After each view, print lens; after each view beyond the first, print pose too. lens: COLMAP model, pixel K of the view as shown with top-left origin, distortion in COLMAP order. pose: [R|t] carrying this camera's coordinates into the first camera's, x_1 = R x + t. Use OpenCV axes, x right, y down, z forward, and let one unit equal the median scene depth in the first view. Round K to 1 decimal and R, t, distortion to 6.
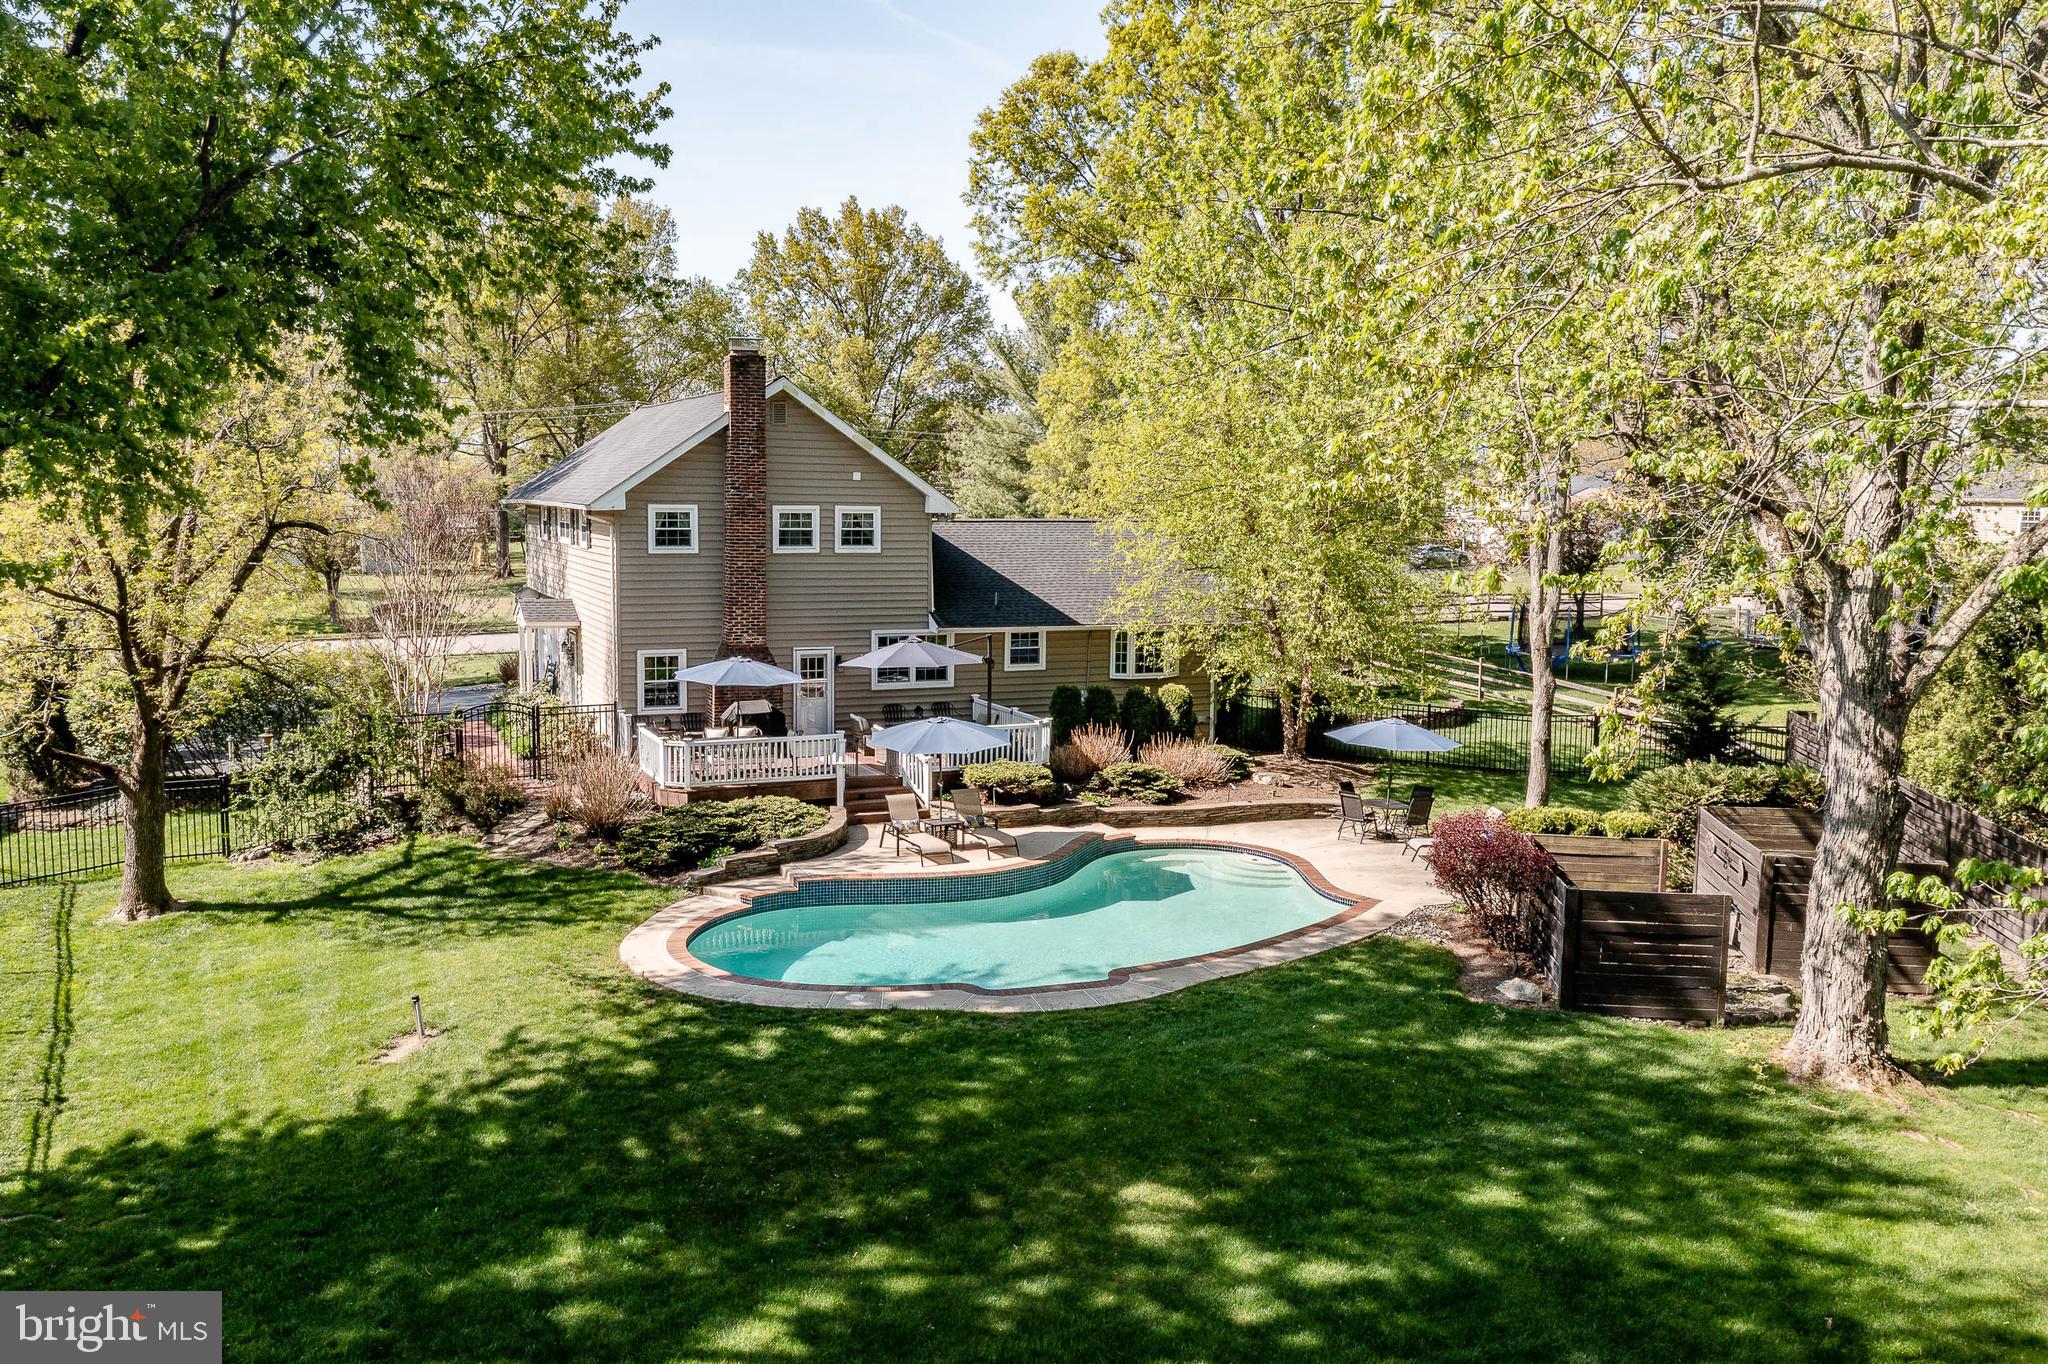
lens RADIAL K [[1627.8, 0, 1009.9], [0, 1627.8, 700.4], [0, 0, 1]] dist [-0.001304, 0.028104]
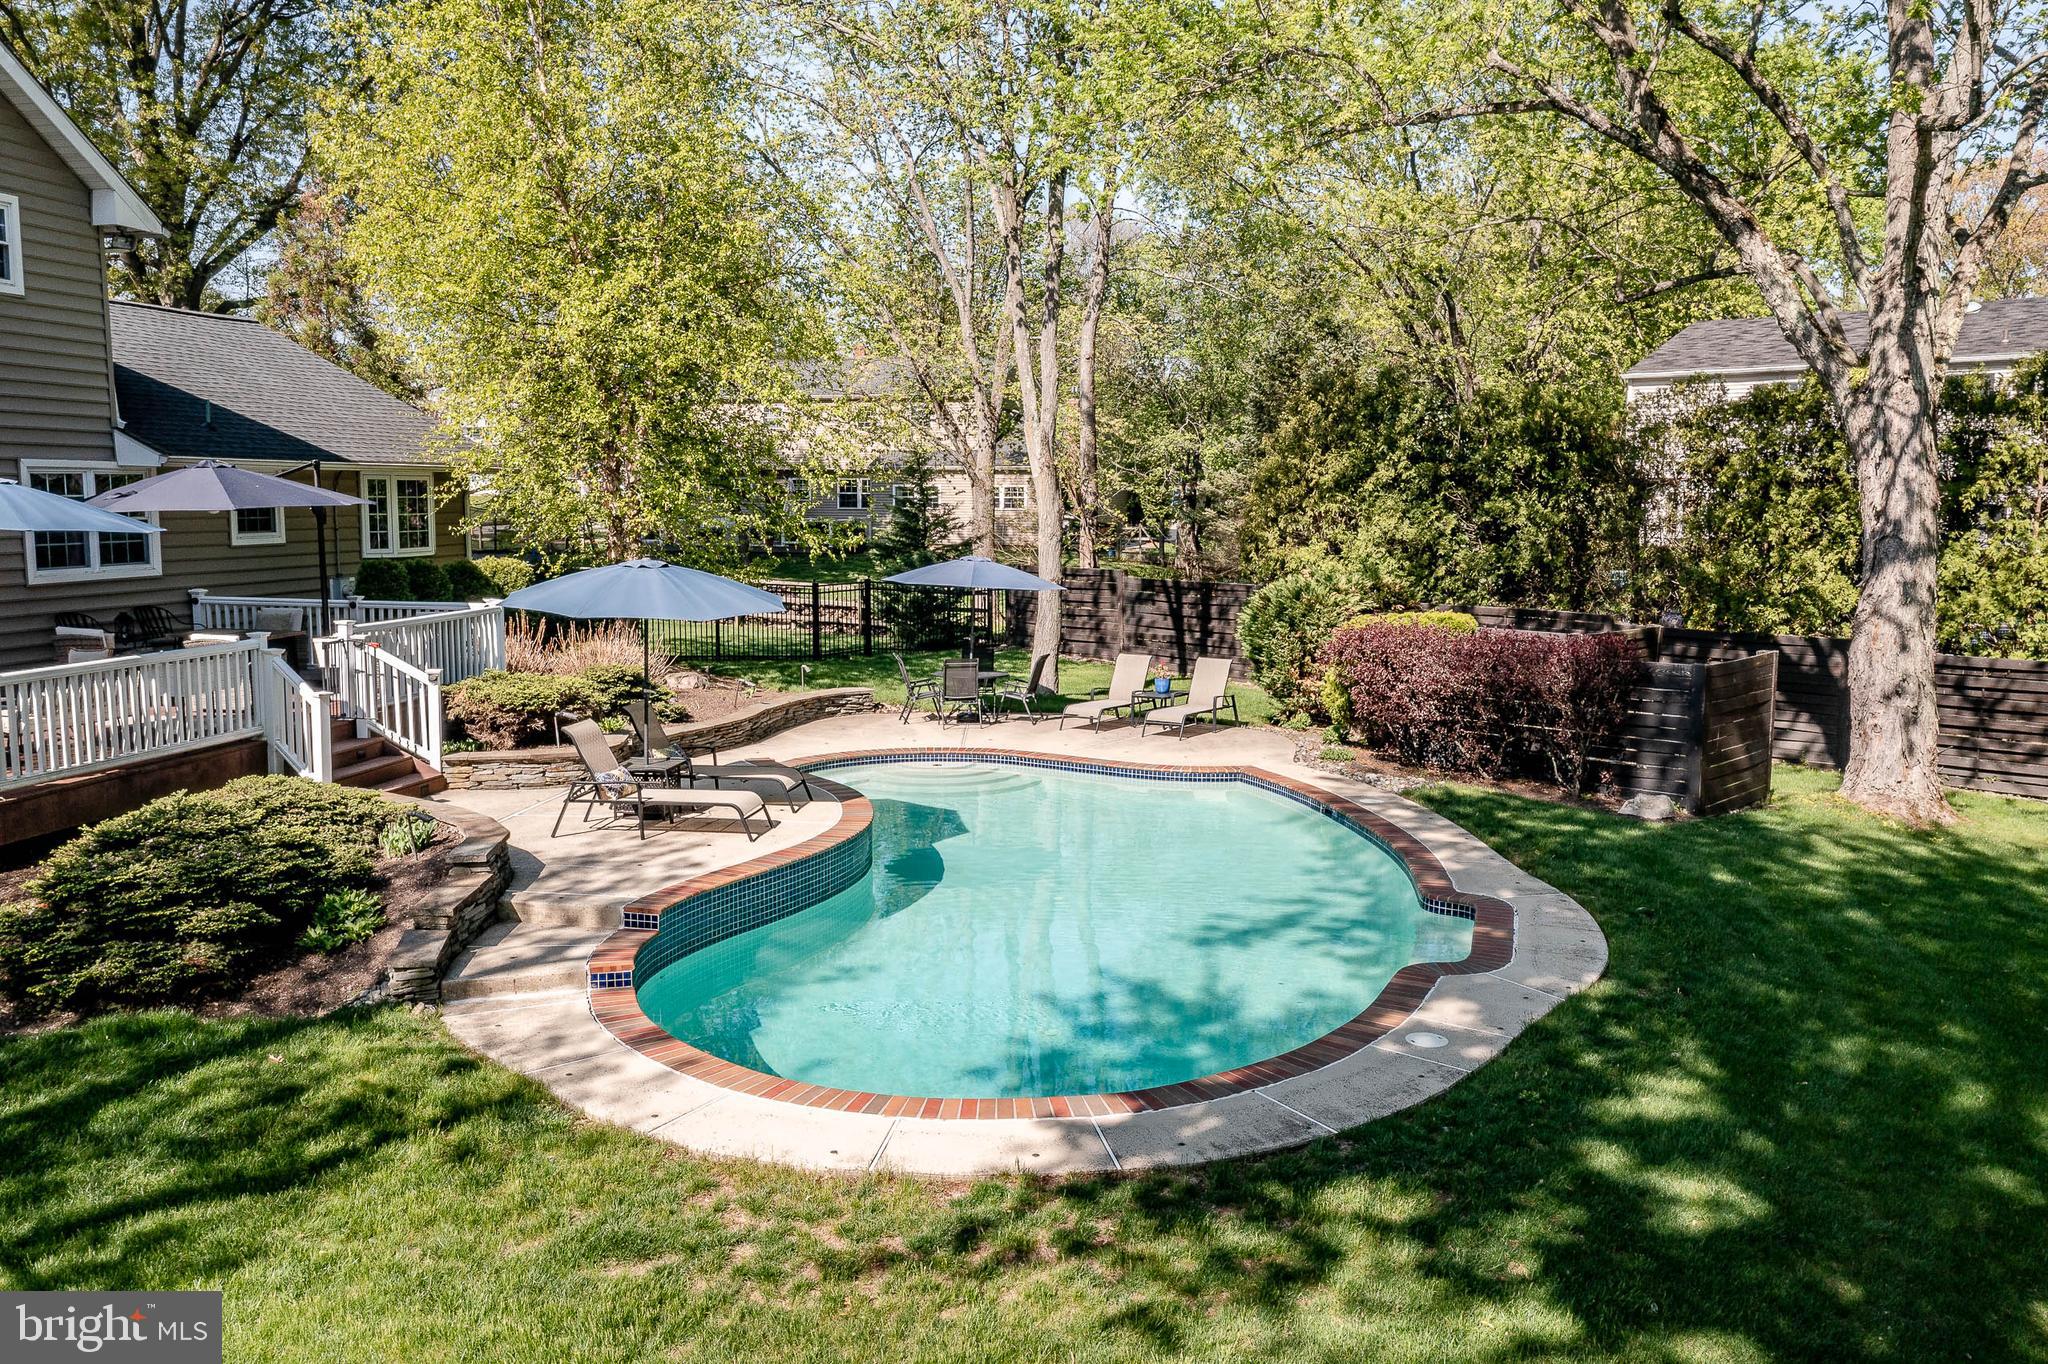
lens RADIAL K [[1627.8, 0, 1036.0], [0, 1627.8, 668.6], [0, 0, 1]] dist [-0.001304, 0.028104]
pose [[0.579140, -0.099295, 0.809158, -0.344614], [0.104598, 0.993401, 0.047040, 0.029873], [-0.808490, 0.057393, 0.585705, 0.545172]]
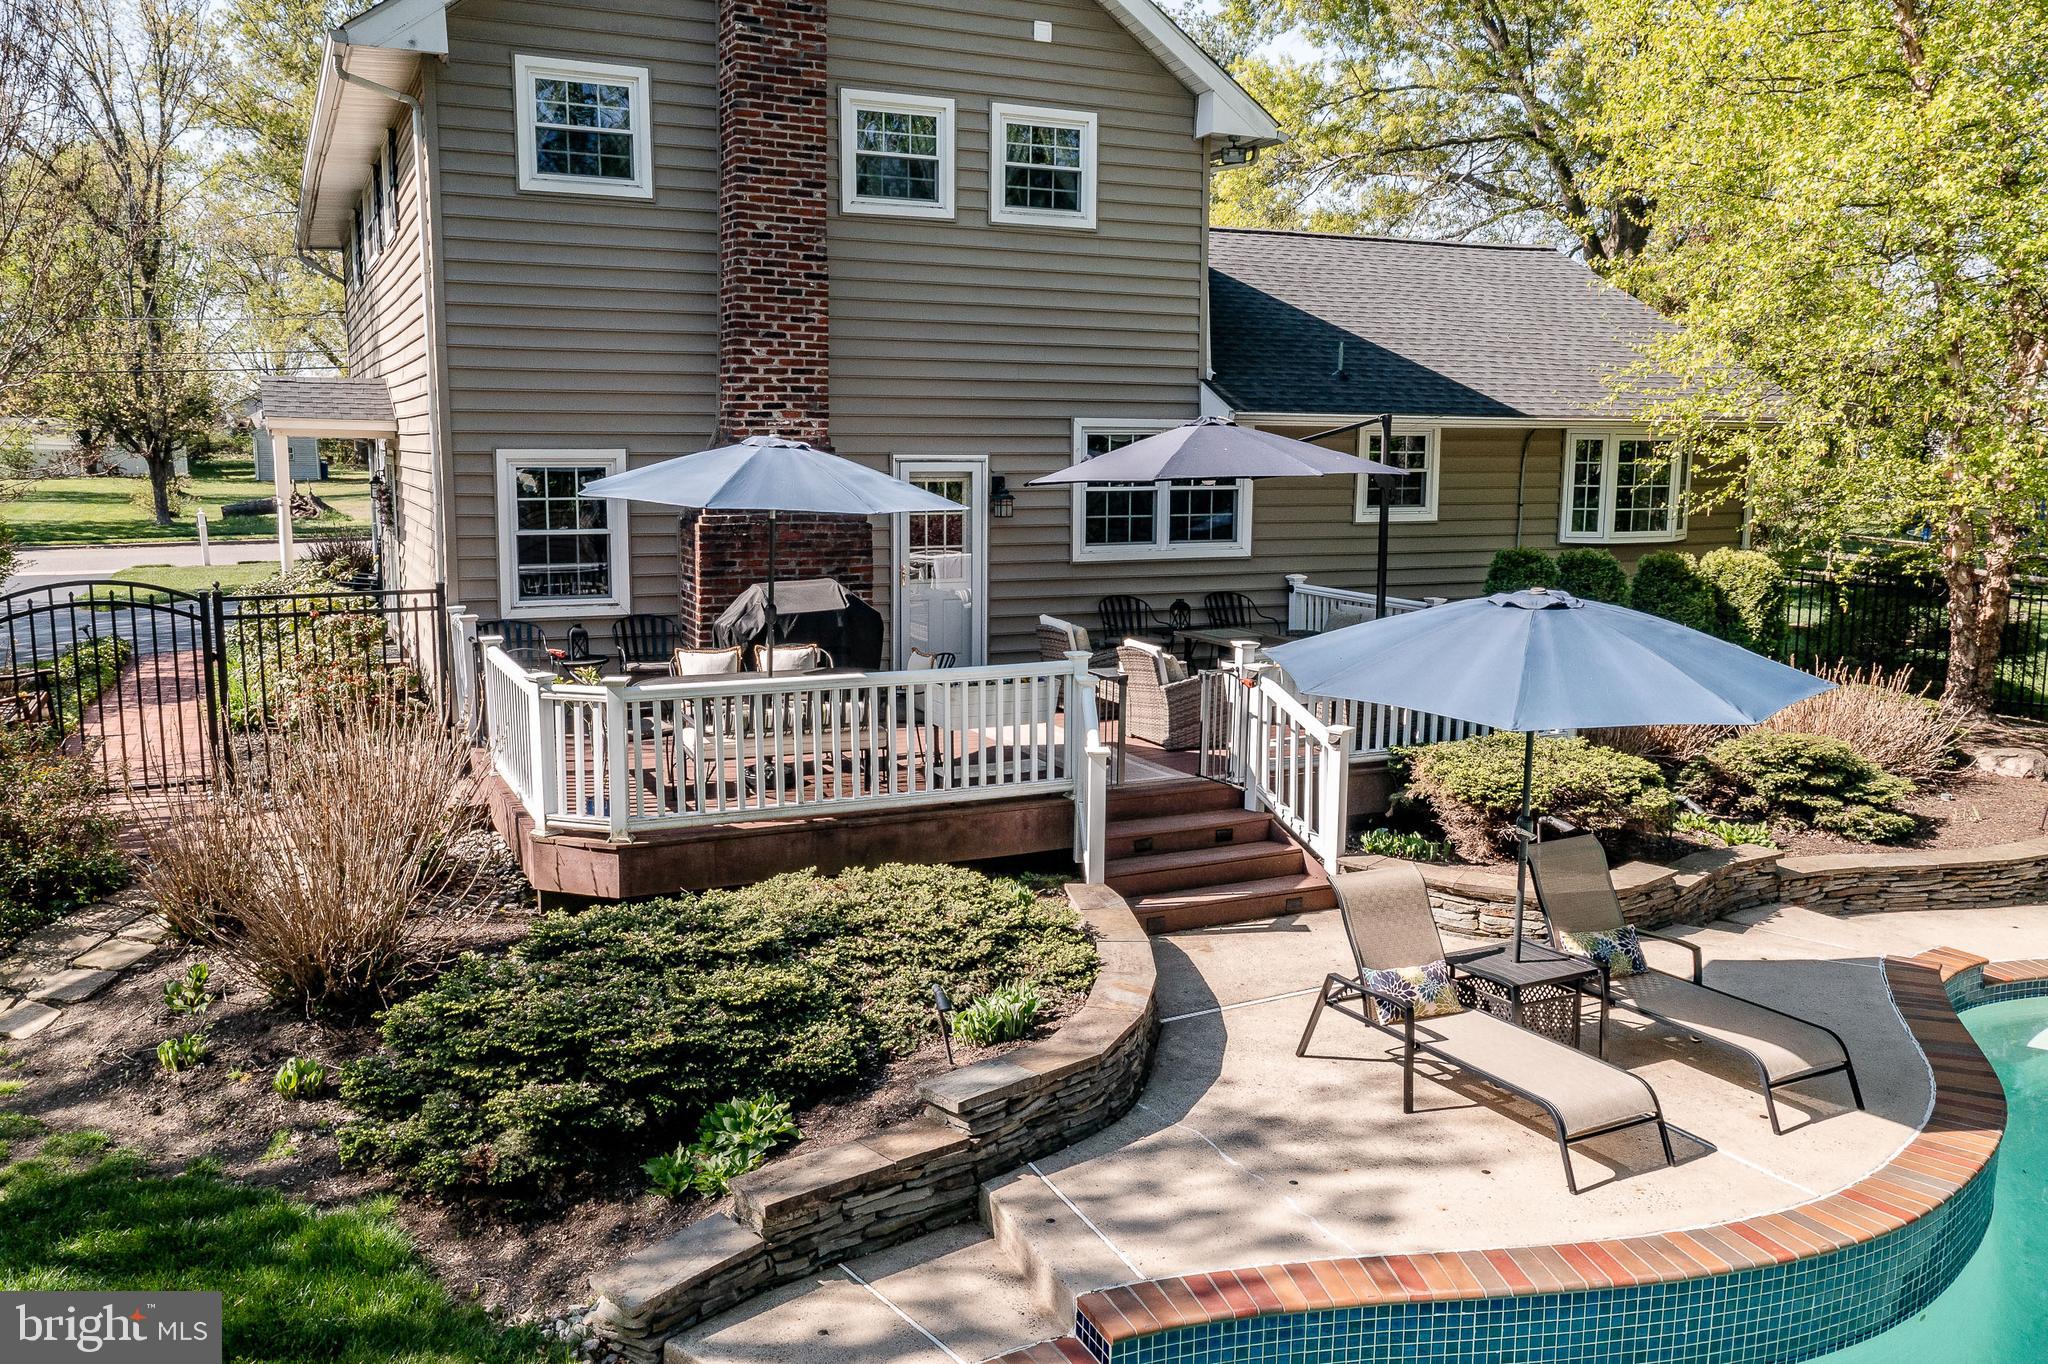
lens RADIAL K [[1627.8, 0, 1012.3], [0, 1627.8, 698.7], [0, 0, 1]] dist [-0.001304, 0.028104]
pose [[0.999902, -0.008509, 0.011125, -0.119650], [0.008140, 0.999430, 0.032775, 0.017171], [-0.011397, -0.032681, 0.999401, 0.653932]]
